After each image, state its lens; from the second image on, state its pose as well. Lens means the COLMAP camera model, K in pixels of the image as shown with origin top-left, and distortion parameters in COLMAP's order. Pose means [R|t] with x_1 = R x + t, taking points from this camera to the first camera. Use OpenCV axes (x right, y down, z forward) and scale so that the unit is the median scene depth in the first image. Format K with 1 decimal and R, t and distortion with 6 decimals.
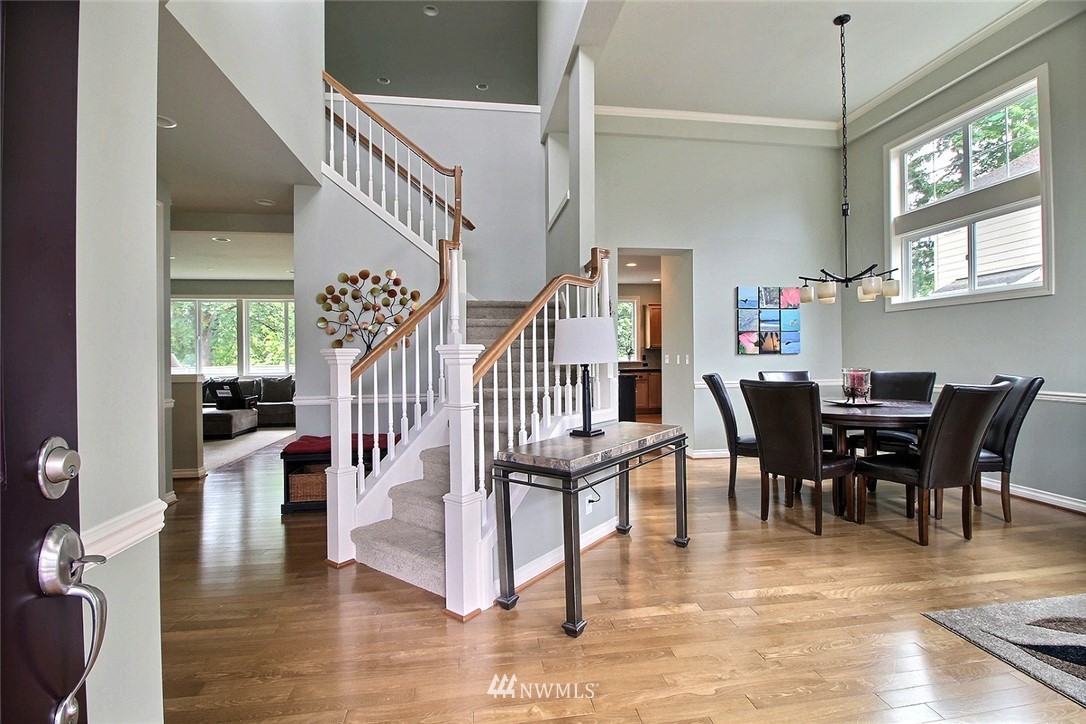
lens RADIAL K [[503.9, 0, 555.9], [0, 503.9, 362.2], [0, 0, 1]] dist [-0.001249, -0.011469]
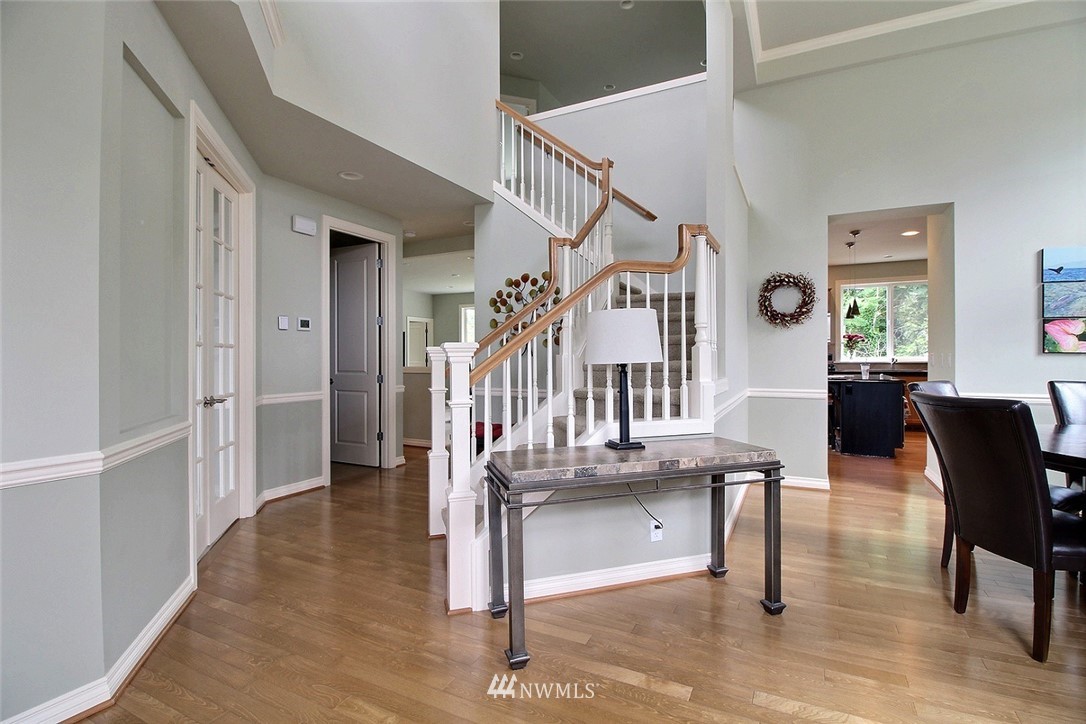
lens RADIAL K [[503.9, 0, 545.0], [0, 503.9, 354.4], [0, 0, 1]] dist [-0.001249, -0.011469]
pose [[0.814669, 0.006683, -0.579888, 0.287366], [-0.011744, 0.999919, -0.004975, -0.004458], [0.579807, 0.010863, 0.814681, 0.143332]]
